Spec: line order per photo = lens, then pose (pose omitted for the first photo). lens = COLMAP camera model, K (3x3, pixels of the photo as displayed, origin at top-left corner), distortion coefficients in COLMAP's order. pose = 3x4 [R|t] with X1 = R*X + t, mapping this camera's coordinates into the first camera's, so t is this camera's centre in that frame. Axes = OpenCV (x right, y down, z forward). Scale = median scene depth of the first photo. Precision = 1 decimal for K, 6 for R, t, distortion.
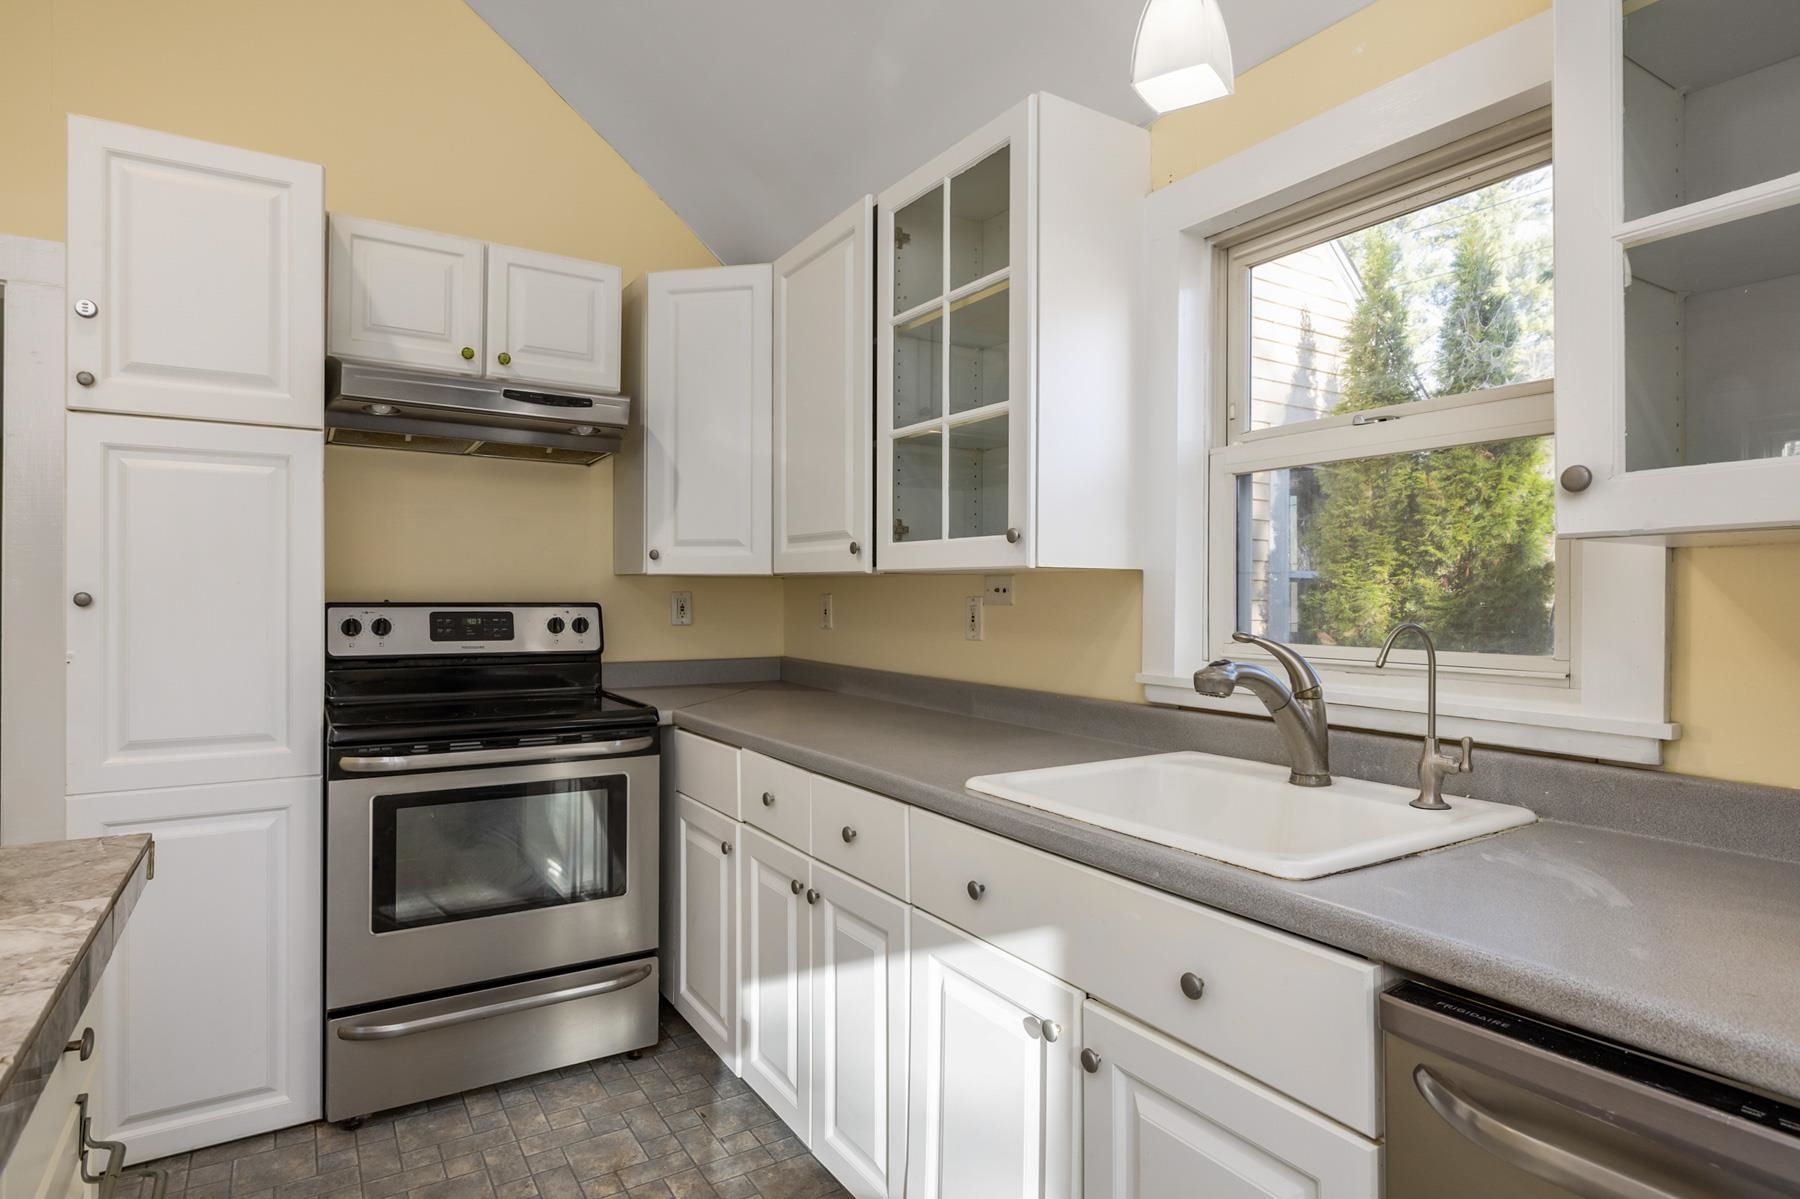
lens RADIAL K [[955.1, 0, 900.0], [0, 955.1, 599.5], [0, 0, 1]] dist [-0.000656, 0.000695]
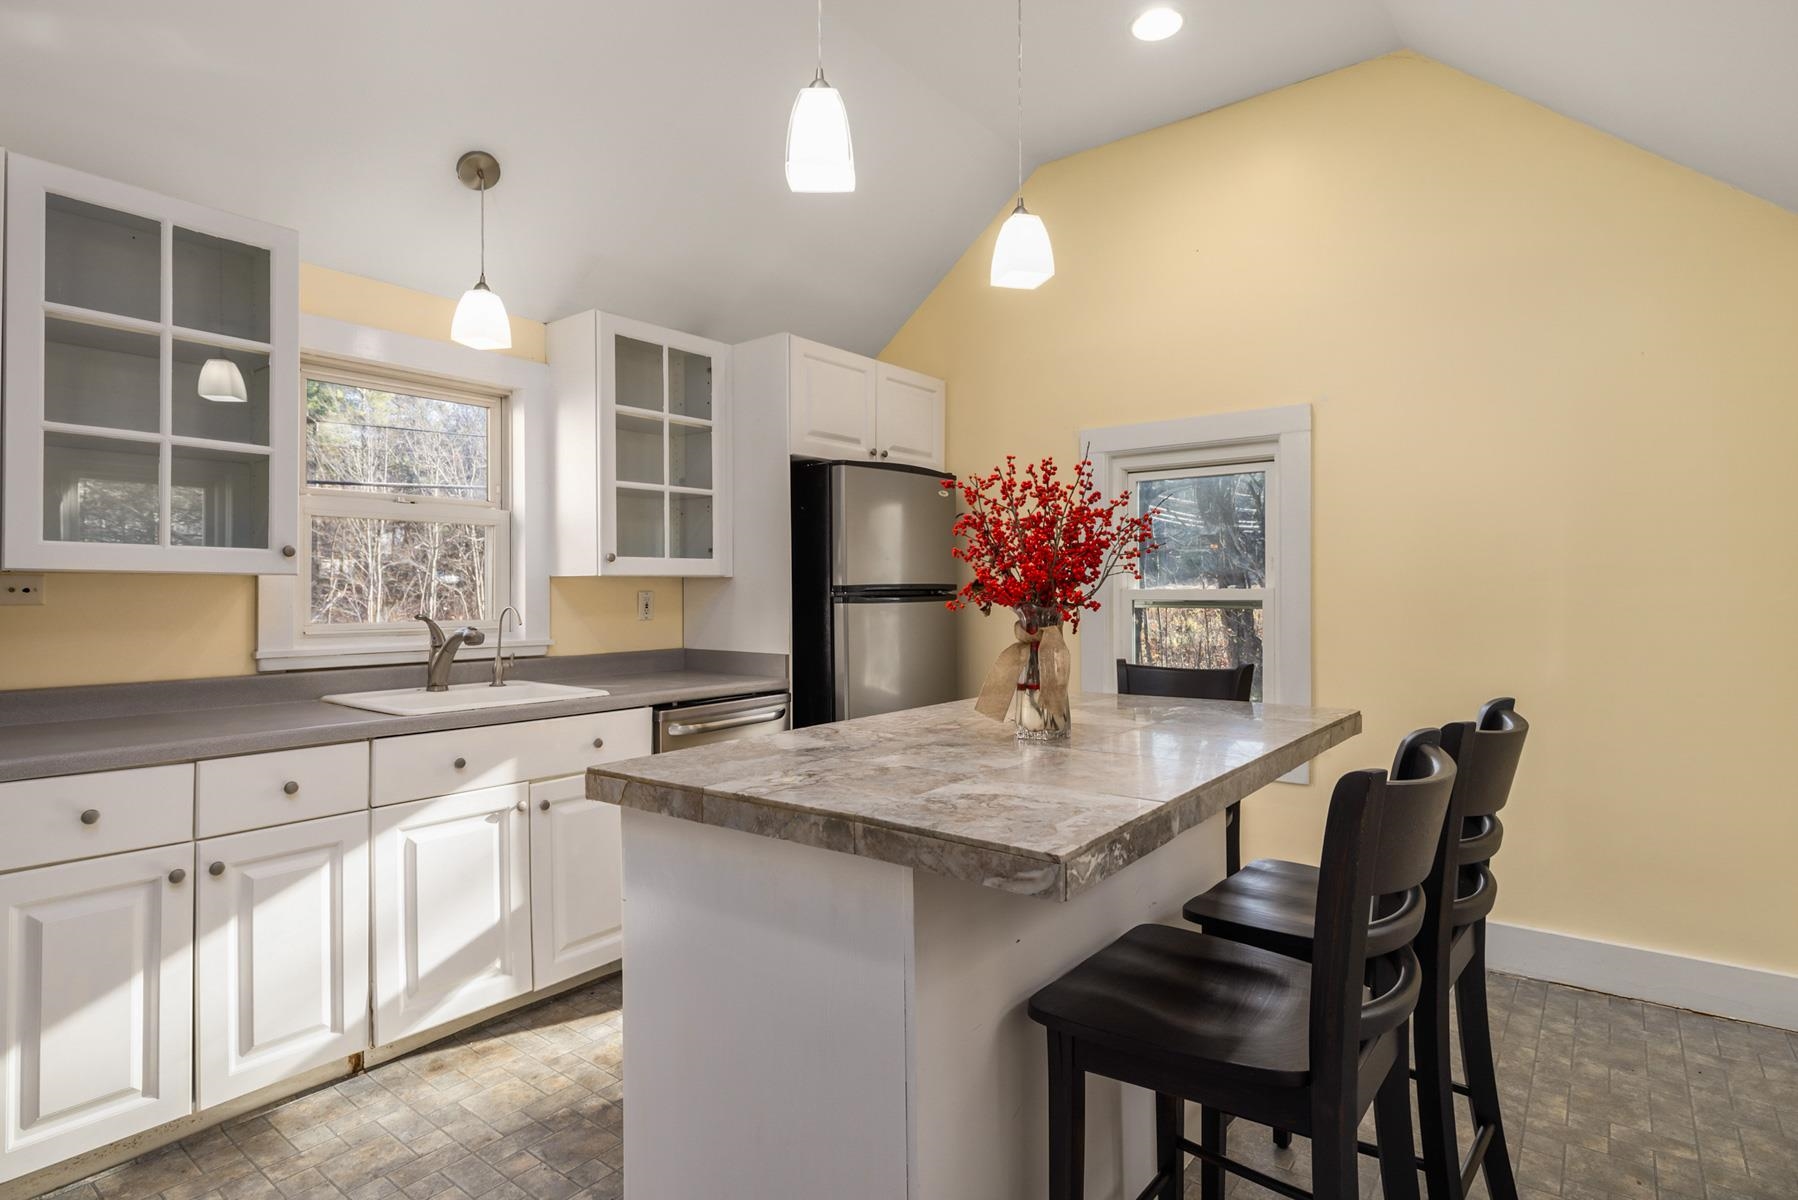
lens RADIAL K [[933.4, 0, 899.0], [0, 933.4, 600.0], [0, 0, 1]] dist [0.002095, 0.000171]
pose [[-0.345093, -0.001771, 0.938567, -1.532331], [0.003058, 0.999991, 0.003012, 0.000474], [-0.938564, 0.003910, -0.345084, 0.695632]]
